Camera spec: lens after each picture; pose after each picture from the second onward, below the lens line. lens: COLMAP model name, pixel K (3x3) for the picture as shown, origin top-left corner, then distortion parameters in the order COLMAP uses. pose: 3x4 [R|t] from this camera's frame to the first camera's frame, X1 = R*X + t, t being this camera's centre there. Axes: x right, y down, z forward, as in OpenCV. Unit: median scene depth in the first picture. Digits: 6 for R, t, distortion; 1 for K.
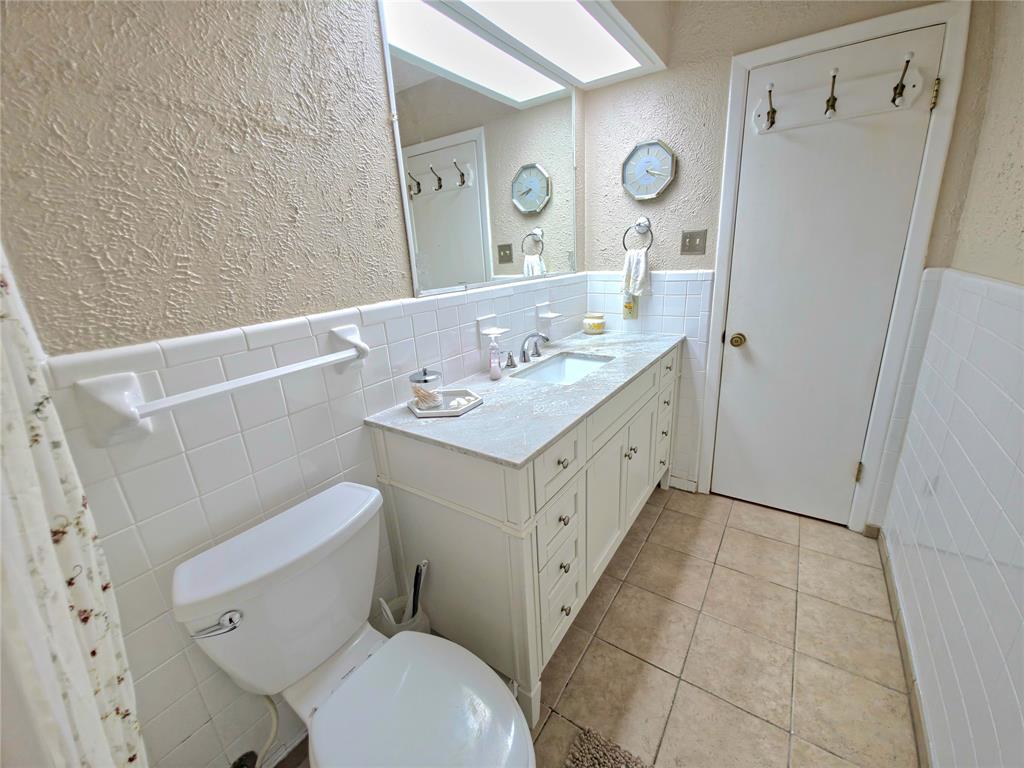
lens RADIAL K [[411.1, 0, 515.0], [0, 411.1, 378.4], [0, 0, 1]] dist [0.008564, -0.006574]
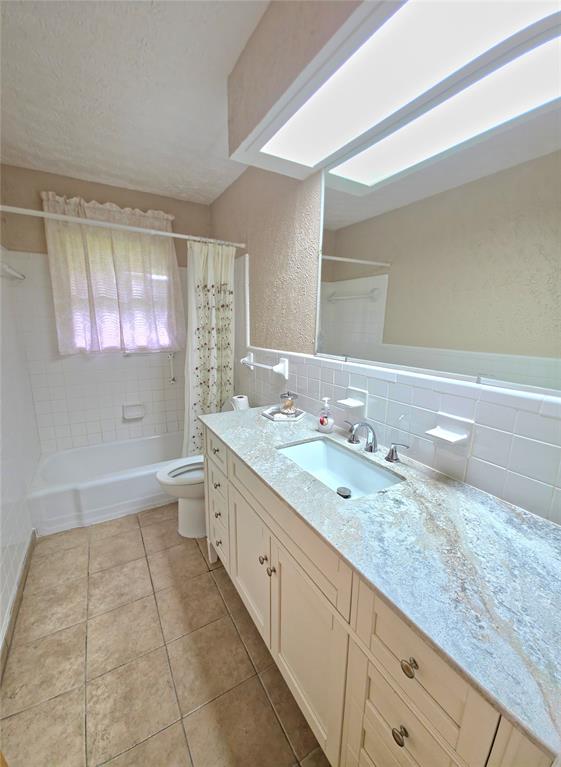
lens RADIAL K [[308.3, 0, 280.1], [0, 308.3, 387.6], [0, 0, 1]] dist [0.002915, -0.000070]
pose [[-0.425873, 0.236360, -0.873365, 0.819189], [-0.252549, 0.895856, 0.365596, -0.443379], [0.868822, 0.376265, -0.321828, 1.179021]]
